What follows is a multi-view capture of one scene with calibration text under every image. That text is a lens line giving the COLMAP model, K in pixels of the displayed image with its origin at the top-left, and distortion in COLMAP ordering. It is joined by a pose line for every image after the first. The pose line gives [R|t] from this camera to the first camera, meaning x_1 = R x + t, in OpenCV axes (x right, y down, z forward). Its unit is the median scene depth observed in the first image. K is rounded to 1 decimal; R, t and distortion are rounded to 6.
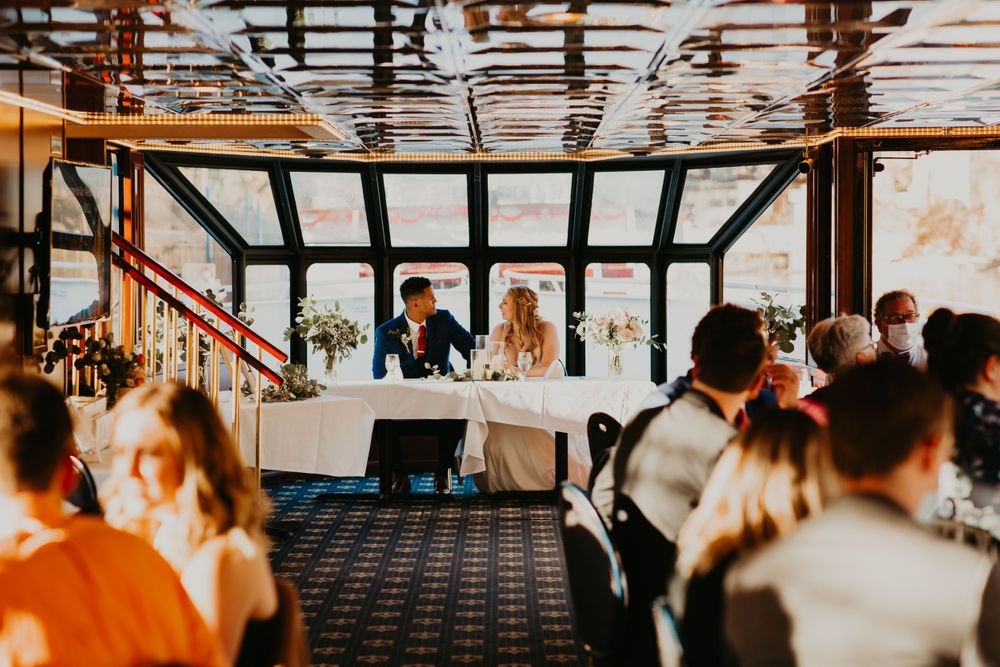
lens RADIAL K [[2416.8, 0, 501.2], [0, 2416.8, 333.7], [0, 0, 1]] dist [0.101146, 0.000000]
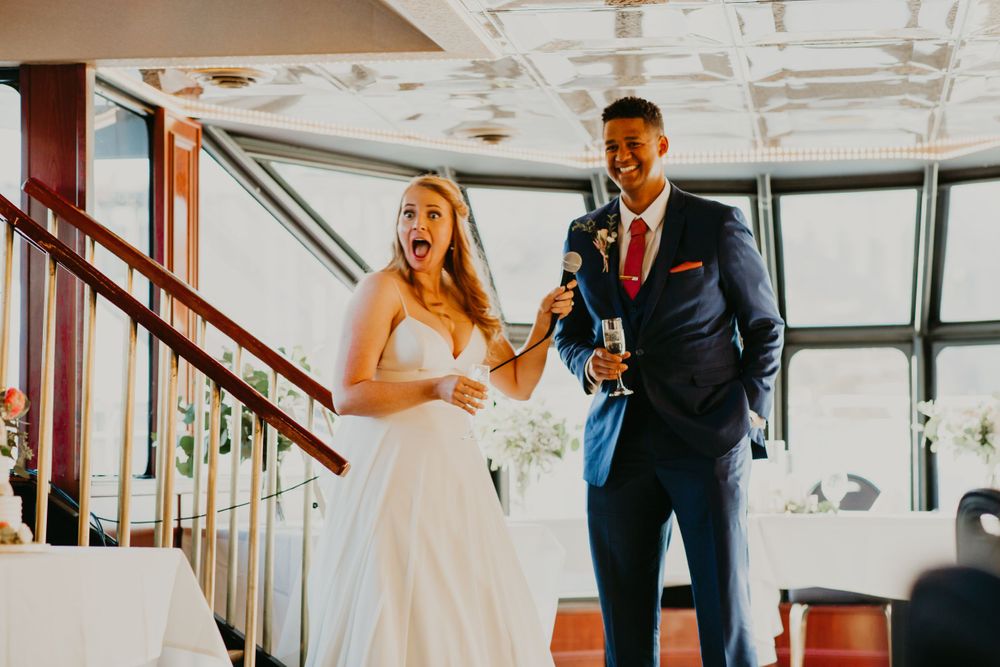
lens RADIAL K [[2416.8, 0, 502.3], [0, 2416.8, 332.0], [0, 0, 1]] dist [0.101146, 0.000000]
pose [[0.989560, -0.011594, -0.143653, 0.013670], [-0.002981, 0.994899, -0.100832, 0.035640], [0.144089, 0.100207, 0.984478, 0.382936]]
